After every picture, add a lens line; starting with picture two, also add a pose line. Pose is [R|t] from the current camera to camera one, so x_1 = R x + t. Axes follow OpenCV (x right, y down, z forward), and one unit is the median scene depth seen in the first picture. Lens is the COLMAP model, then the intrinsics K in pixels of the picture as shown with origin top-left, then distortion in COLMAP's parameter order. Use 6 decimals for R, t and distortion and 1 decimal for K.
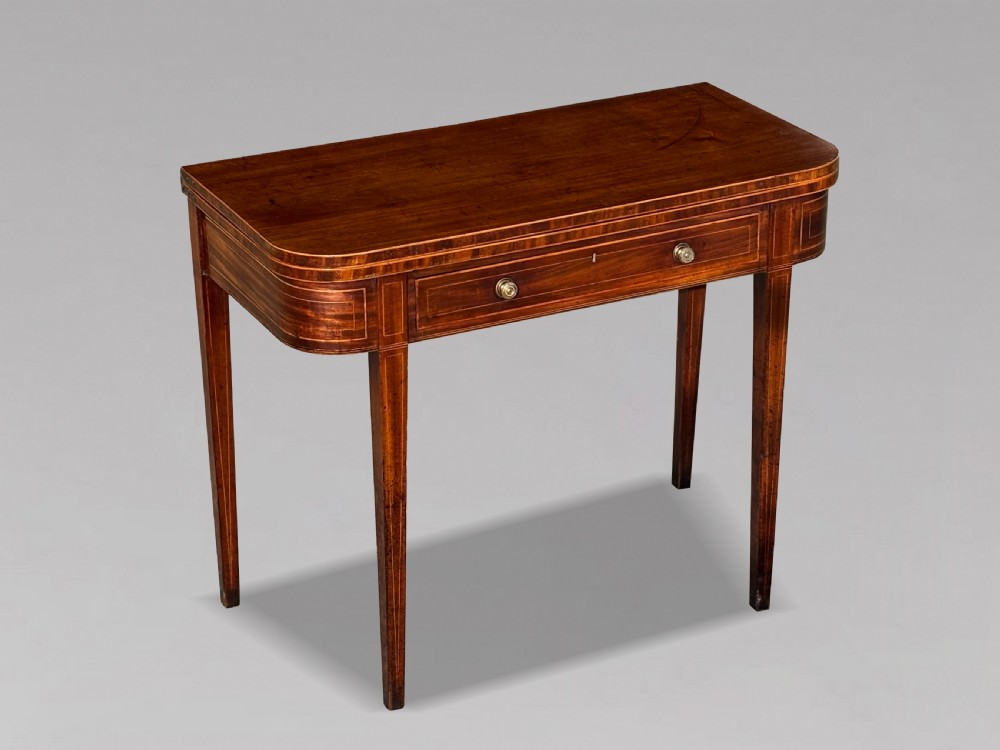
lens RADIAL K [[2263.2, 0, 544.7], [0, 2263.2, 362.9], [0, 0, 1]] dist [0.279212, 0.000000]
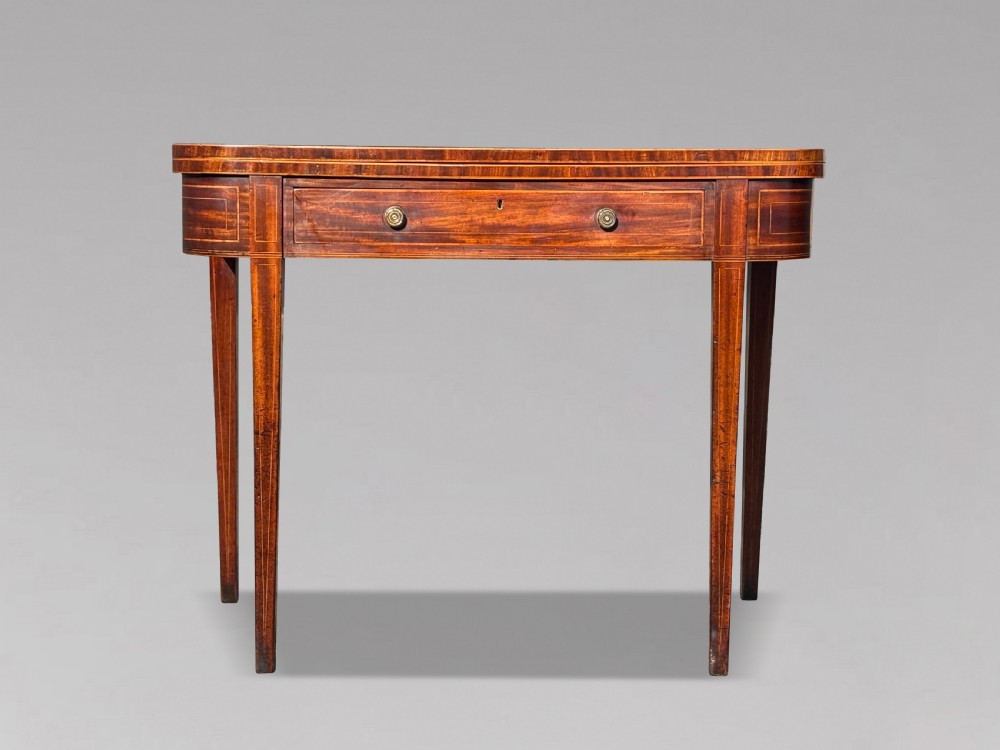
lens RADIAL K [[1824.4, 0, 503.8], [0, 1824.4, 375.3], [0, 0, 1]] dist [0.195039, 0.000000]
pose [[0.893652, 0.067189, -0.443701, 0.364761], [-0.190622, 0.951930, -0.239778, 0.203782], [0.406262, 0.298857, 0.863502, 0.350424]]
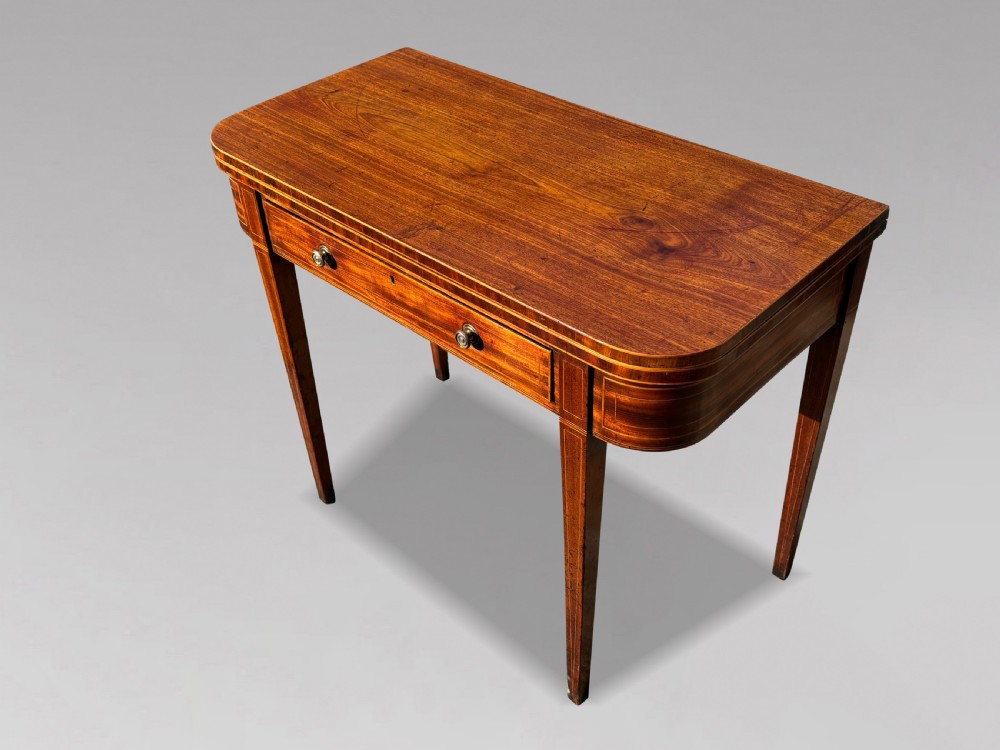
lens RADIAL K [[958.3, 0, 497.0], [0, 958.3, 375.9], [0, 0, 1]] dist [0.085072, 0.000000]
pose [[0.319855, 0.591886, -0.739840, 0.345685], [-0.342050, 0.800336, 0.492406, -0.220078], [0.883569, 0.095564, 0.458446, 0.846784]]
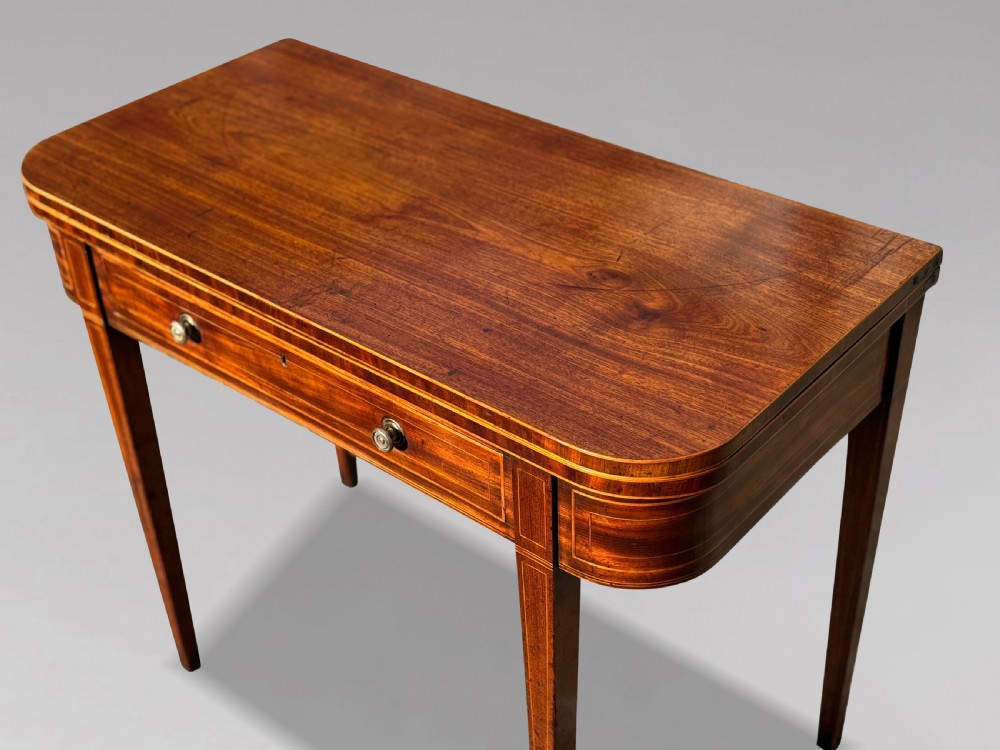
lens RADIAL K [[1381.9, 0, 494.5], [0, 1381.9, 380.8], [0, 0, 1]] dist [0.120402, 0.000000]
pose [[0.375000, 0.536035, -0.756334, 0.357387], [-0.339258, 0.838629, 0.426152, -0.236341], [0.862716, 0.096786, 0.496340, 0.836068]]
